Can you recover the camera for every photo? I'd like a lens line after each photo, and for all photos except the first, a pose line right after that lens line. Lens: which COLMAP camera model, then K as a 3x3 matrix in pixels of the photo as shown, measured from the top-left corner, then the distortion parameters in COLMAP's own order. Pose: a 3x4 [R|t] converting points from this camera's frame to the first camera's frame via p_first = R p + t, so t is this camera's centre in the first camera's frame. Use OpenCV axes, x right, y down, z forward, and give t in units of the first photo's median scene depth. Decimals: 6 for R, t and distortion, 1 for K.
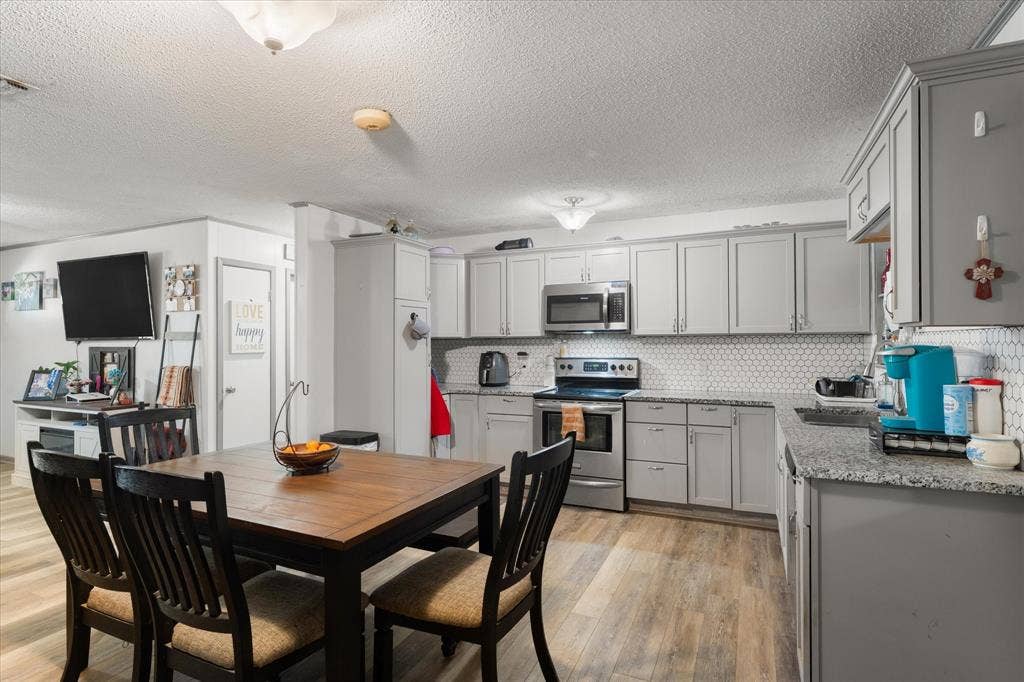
lens RADIAL K [[521.8, 0, 508.2], [0, 521.8, 333.7], [0, 0, 1]] dist [0.003320, -0.000599]
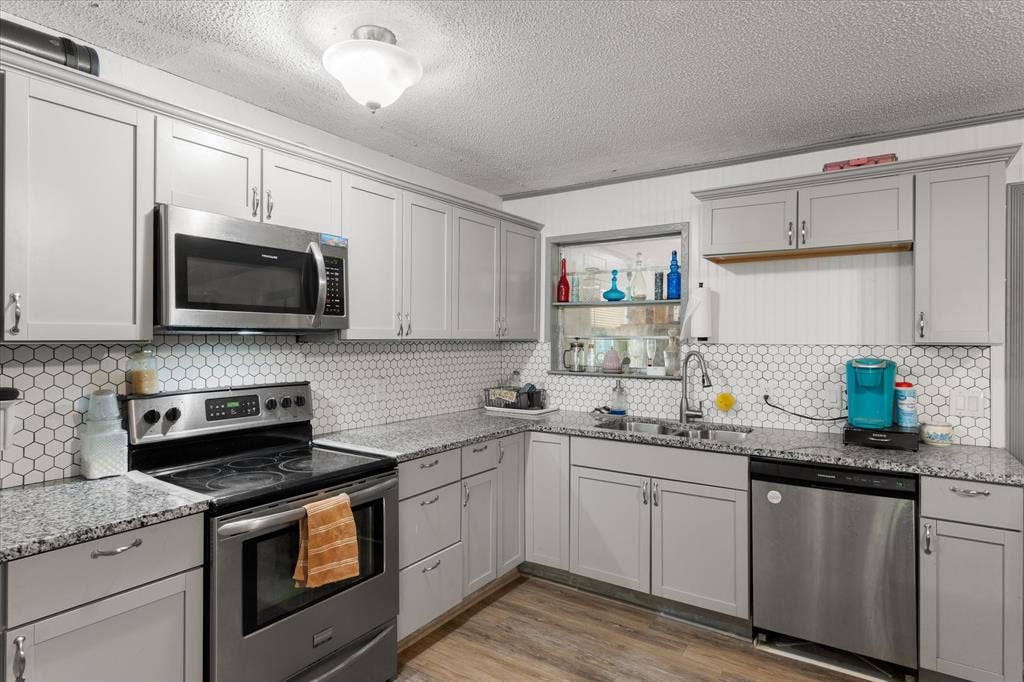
lens RADIAL K [[552.4, 0, 506.6], [0, 552.4, 336.0], [0, 0, 1]] dist [0.002229, -0.003328]
pose [[0.169420, 0.008985, 0.985503, -0.296629], [-0.021991, 0.999744, -0.005335, -0.002196], [-0.985299, -0.020769, 0.169575, 0.748640]]
